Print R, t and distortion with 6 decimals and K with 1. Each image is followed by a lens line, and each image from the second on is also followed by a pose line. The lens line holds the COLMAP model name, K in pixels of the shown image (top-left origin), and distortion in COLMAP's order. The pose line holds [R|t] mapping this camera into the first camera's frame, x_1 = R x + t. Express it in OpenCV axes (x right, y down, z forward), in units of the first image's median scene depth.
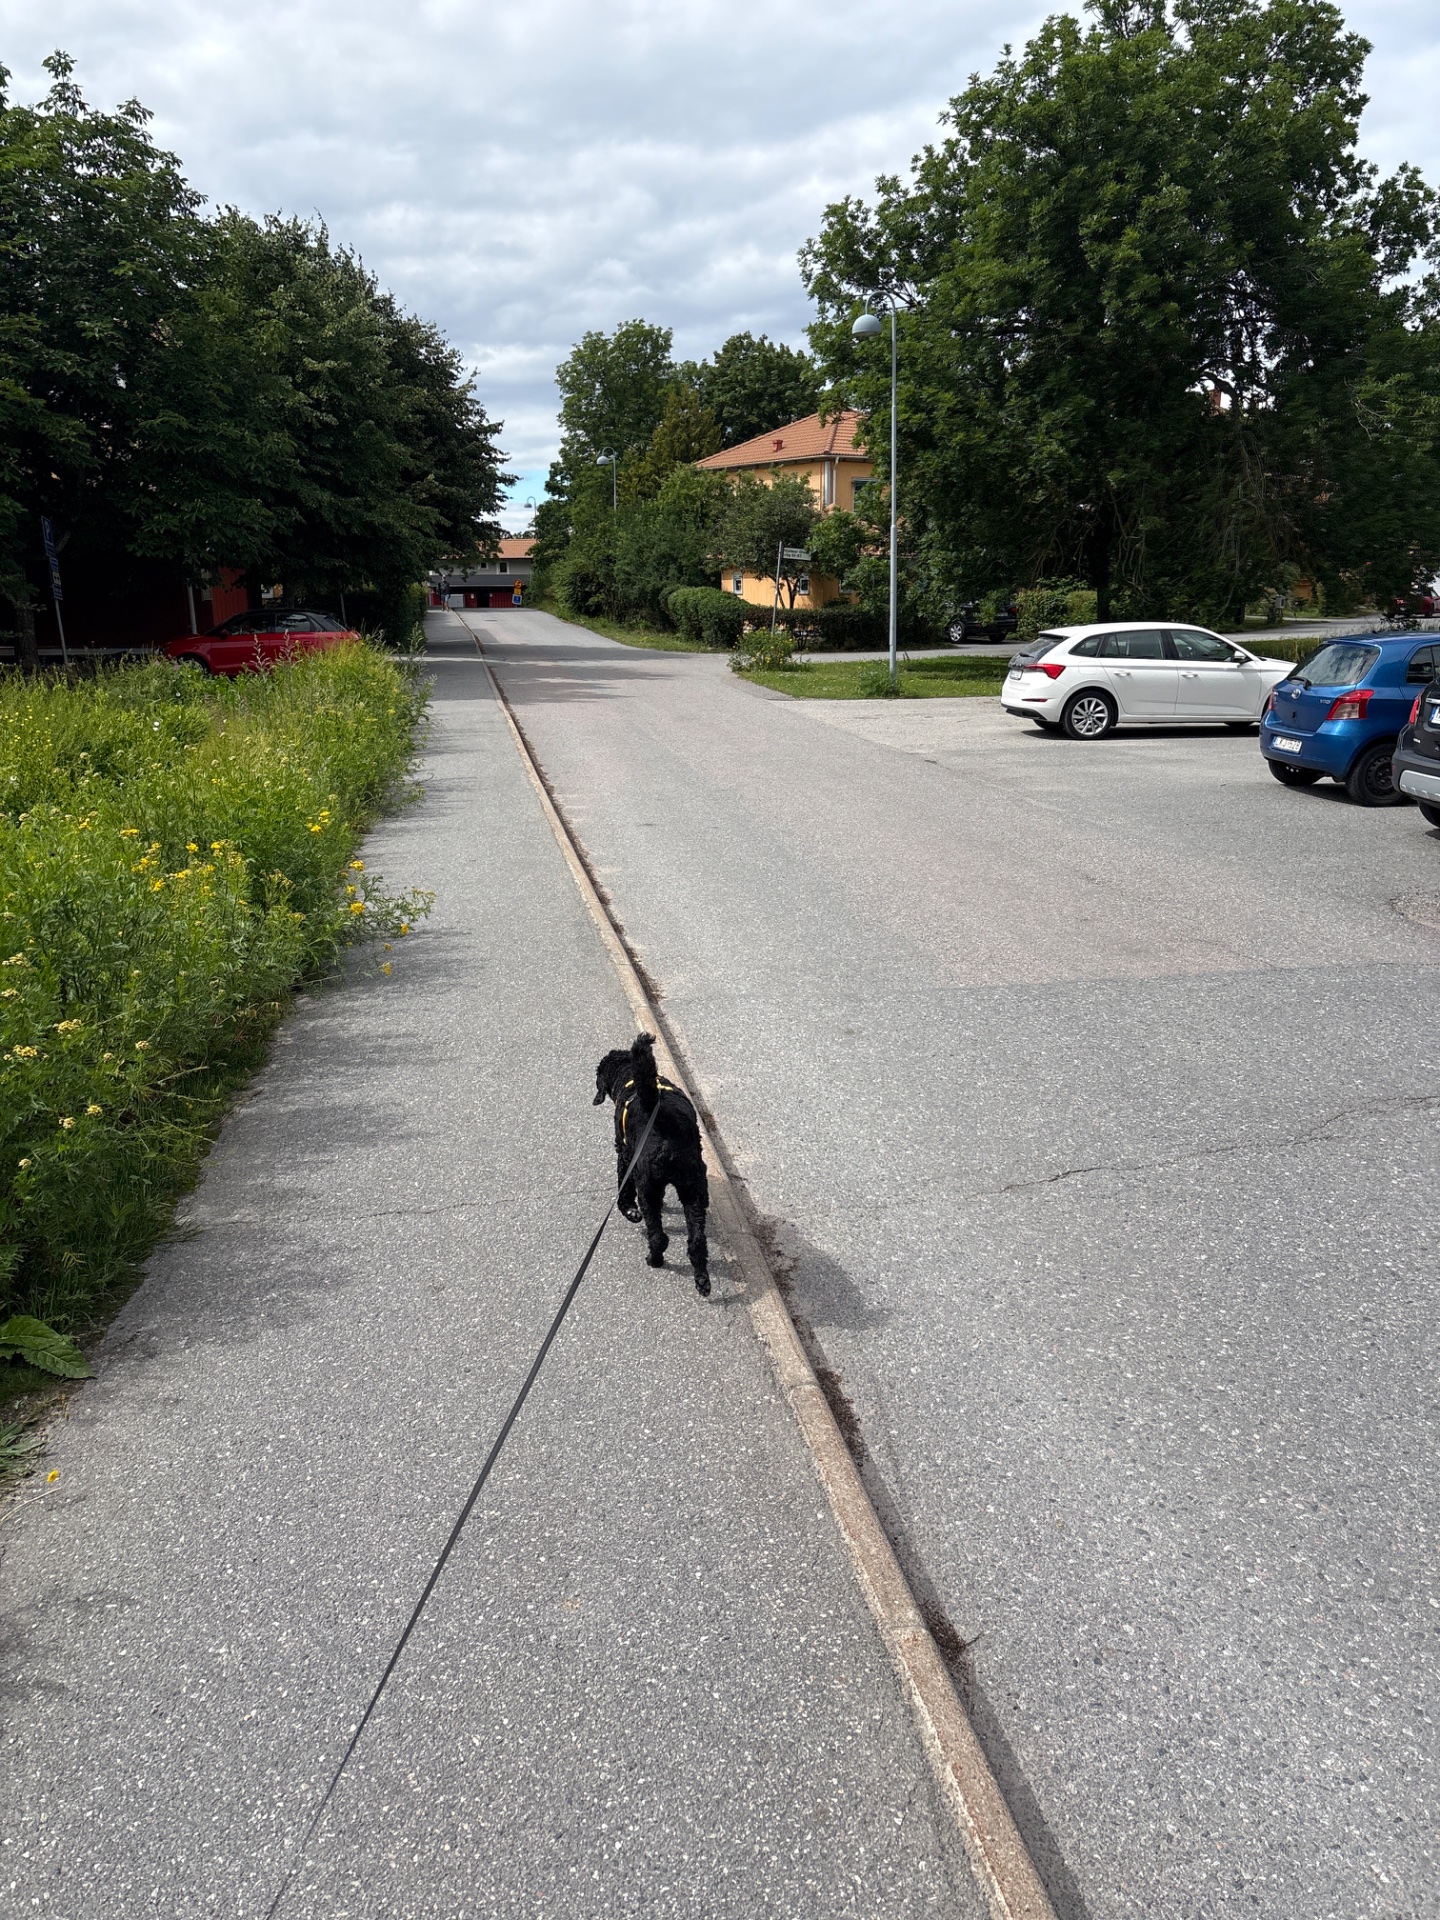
lens RADIAL K [[1476.2, 0, 720.0], [0, 1476.2, 960.0], [0, 0, 1]] dist [0.043224, -0.001824]
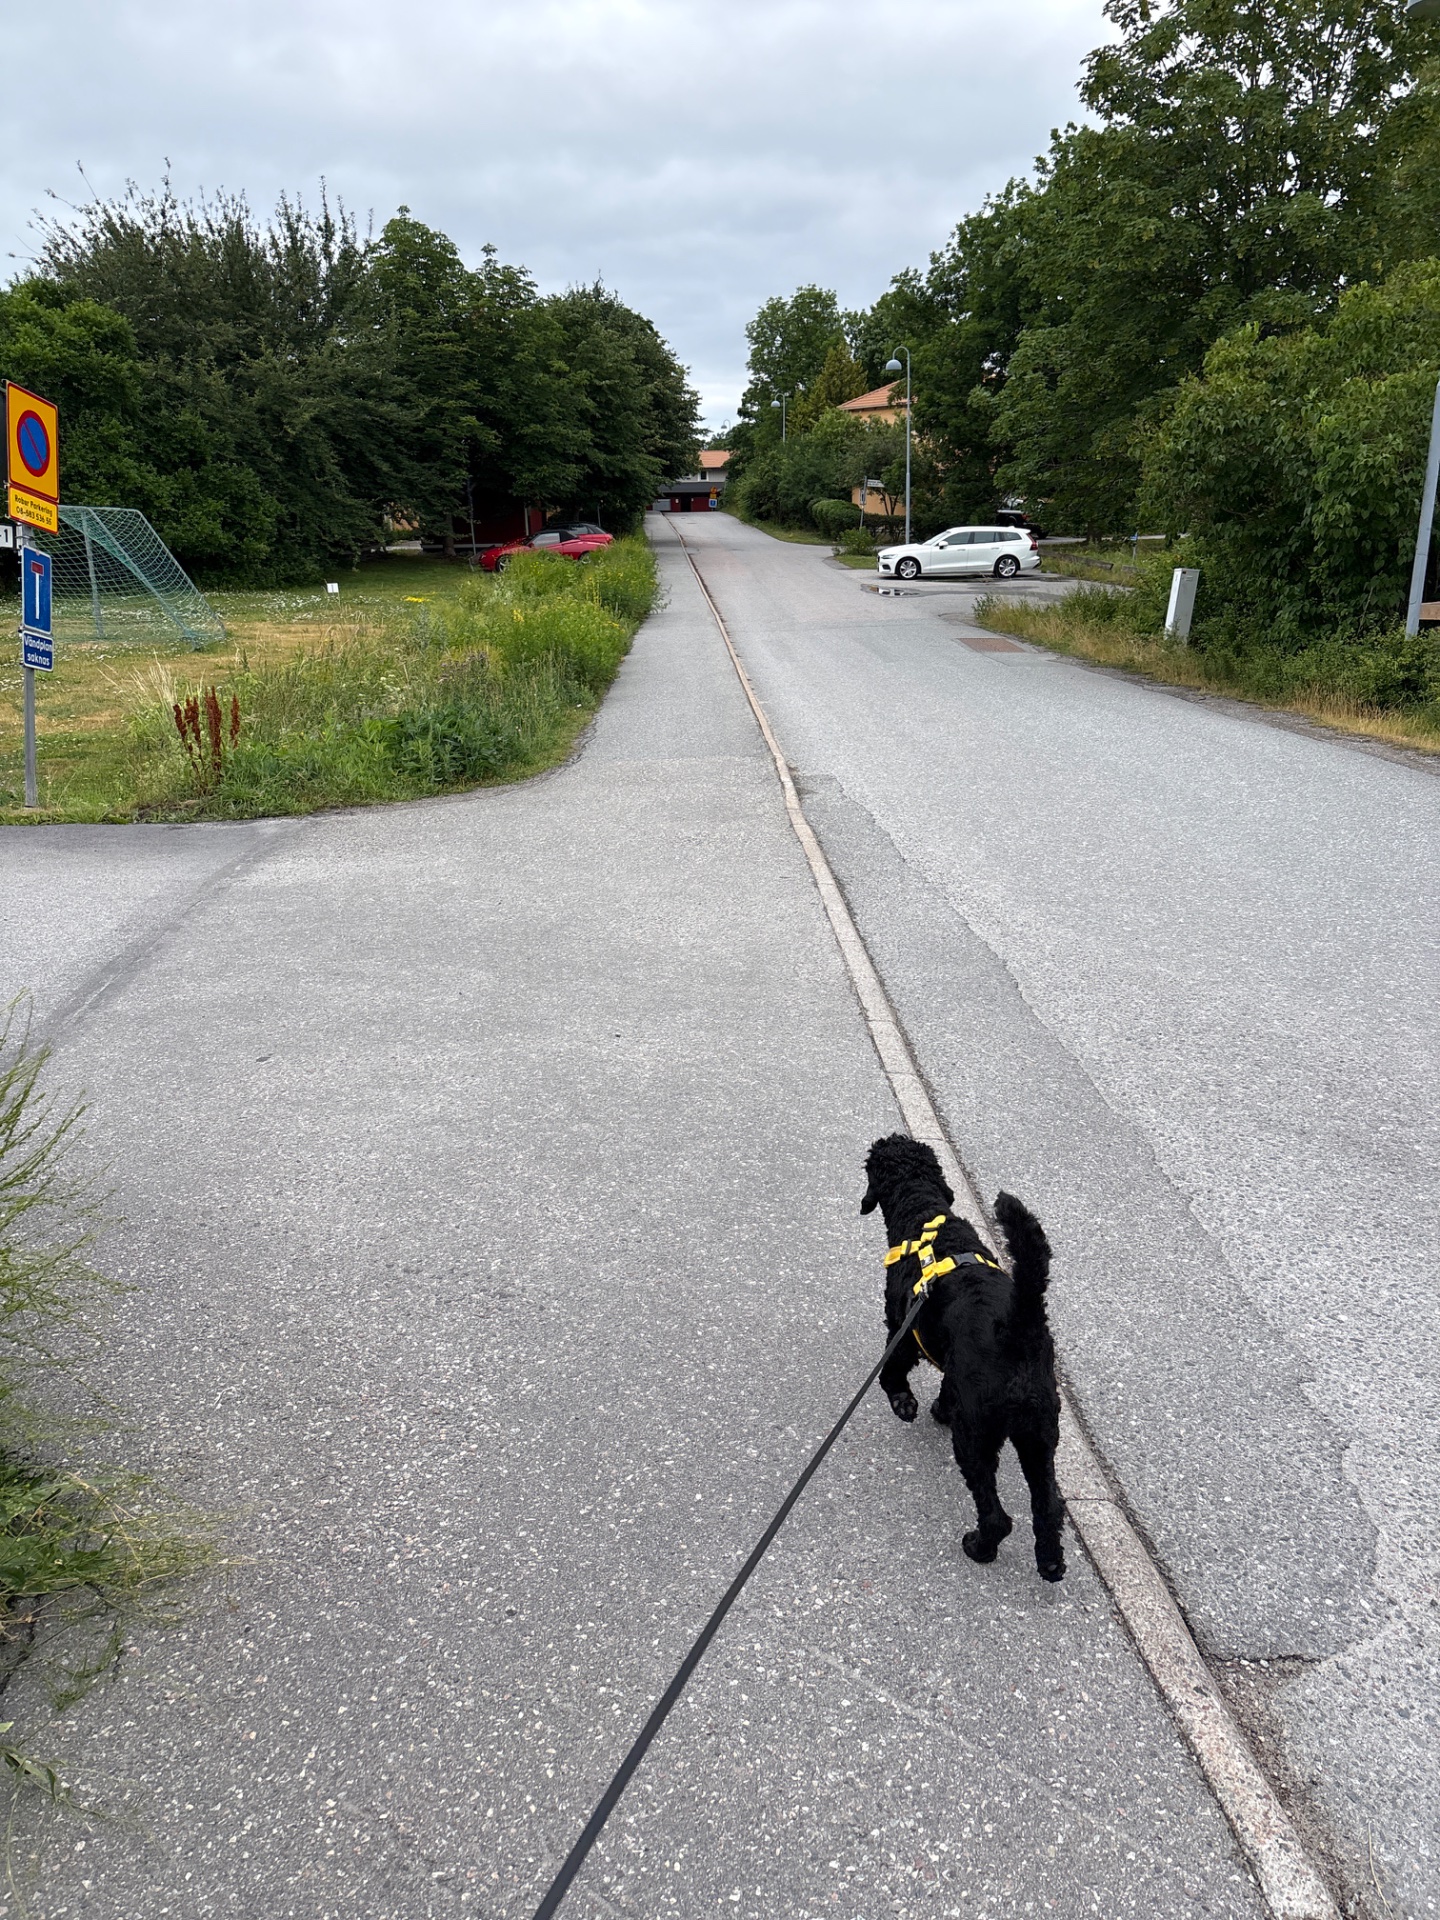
lens RADIAL K [[1476.2, 0, 720.0], [0, 1476.2, 960.0], [0, 0, 1]] dist [0.043224, -0.001824]
pose [[0.991275, 0.033722, -0.127427, 0.072351], [-0.025140, 0.997343, 0.068369, 0.097826], [0.129394, -0.064569, 0.989489, -0.462861]]
